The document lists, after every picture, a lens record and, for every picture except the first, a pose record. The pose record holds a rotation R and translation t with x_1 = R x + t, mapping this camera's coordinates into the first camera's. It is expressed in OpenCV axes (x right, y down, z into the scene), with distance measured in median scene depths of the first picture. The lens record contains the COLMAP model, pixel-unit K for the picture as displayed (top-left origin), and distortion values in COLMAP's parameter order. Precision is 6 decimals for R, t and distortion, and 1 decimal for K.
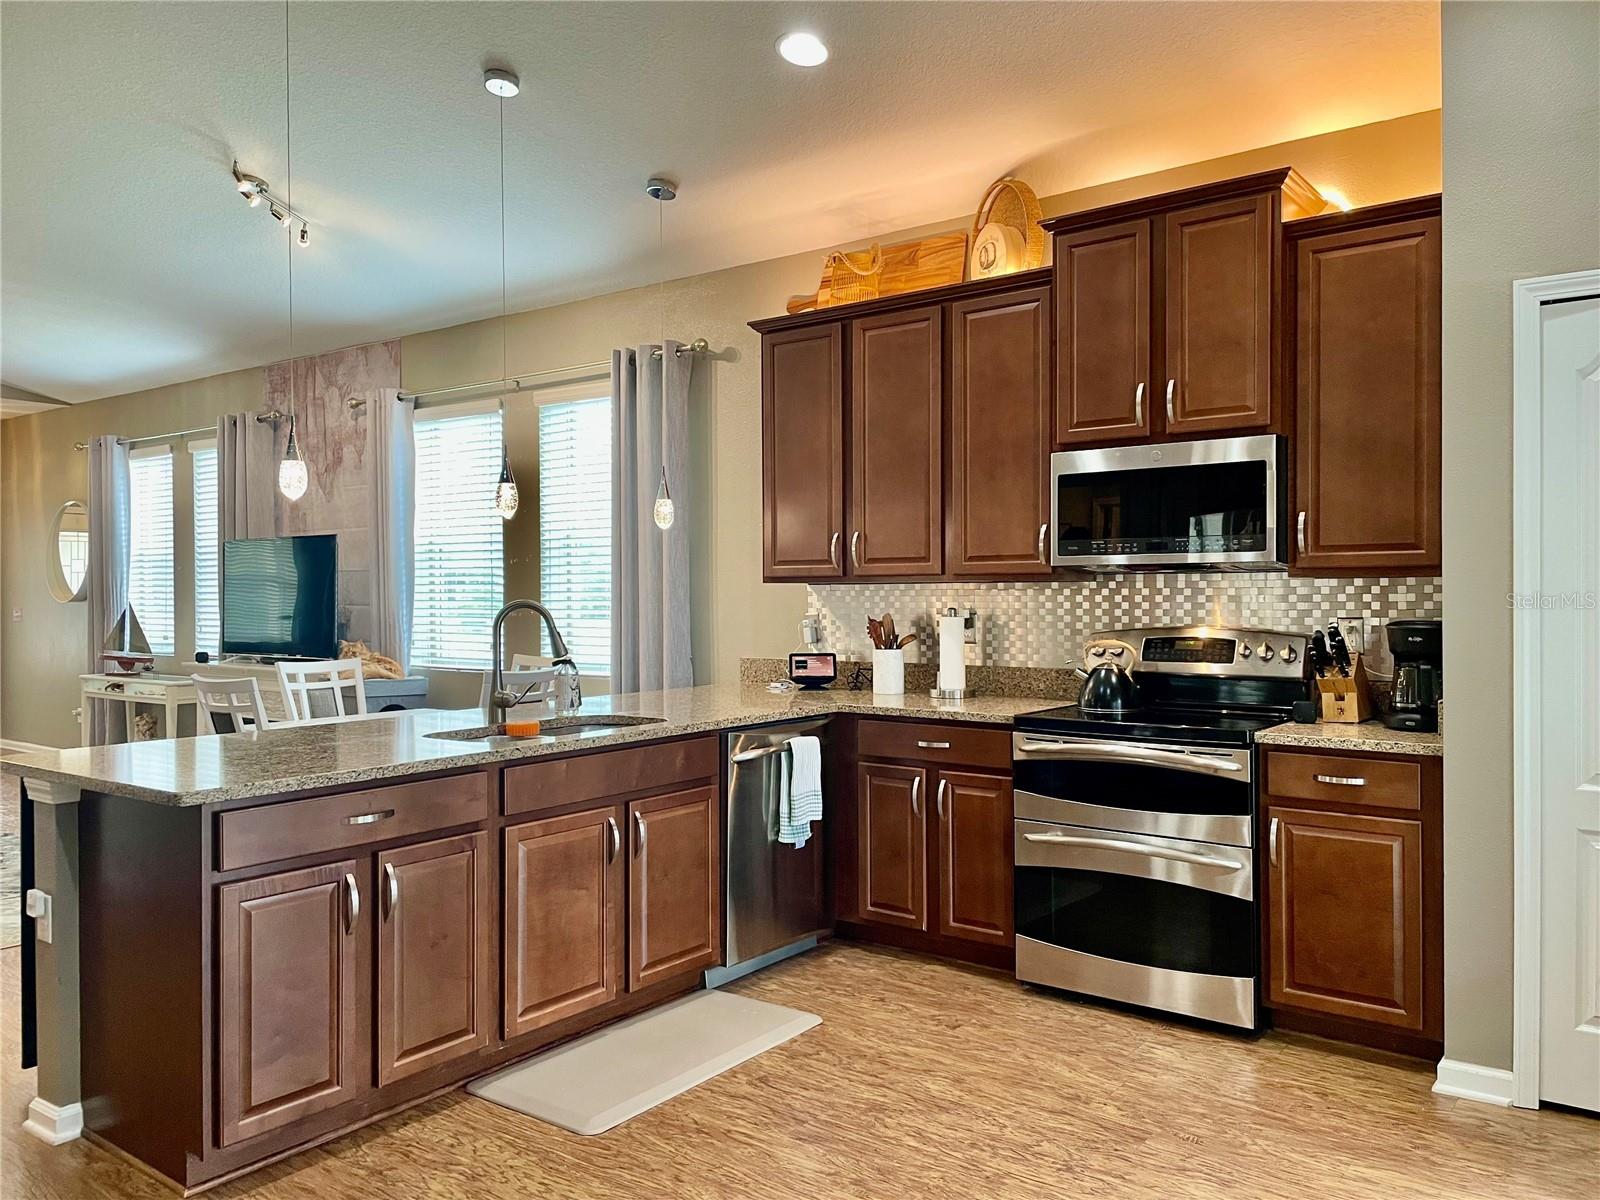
lens RADIAL K [[1202.0, 0, 796.9], [0, 1202.0, 593.2], [0, 0, 1]] dist [0.023943, -0.020773]
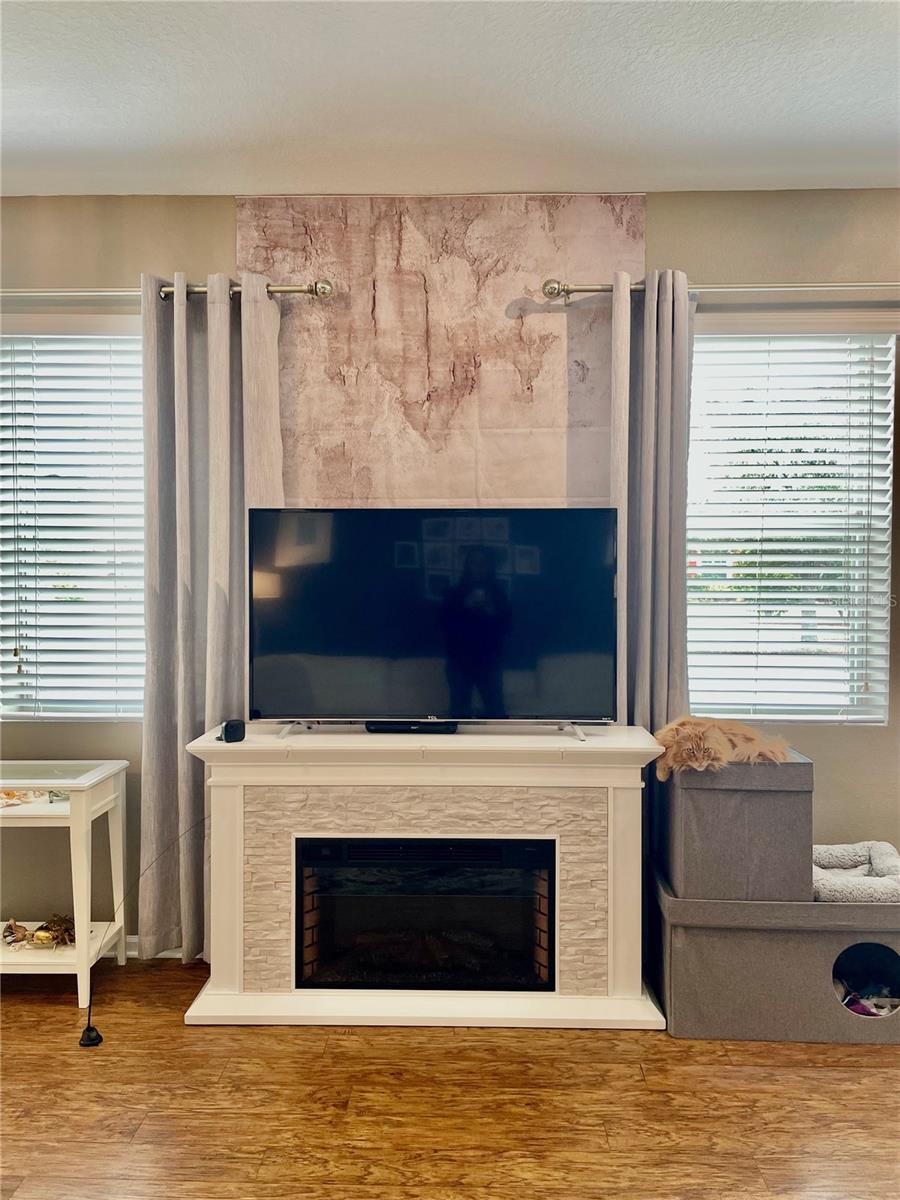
lens RADIAL K [[901.5, 0, 451.4], [0, 901.5, 608.9], [0, 0, 1]] dist [0.023943, -0.020773]
pose [[0.816799, 0.005946, 0.576892, -0.631709], [-0.001776, 0.999968, -0.007792, 0.003521], [-0.576920, 0.005340, 0.816783, 0.636675]]
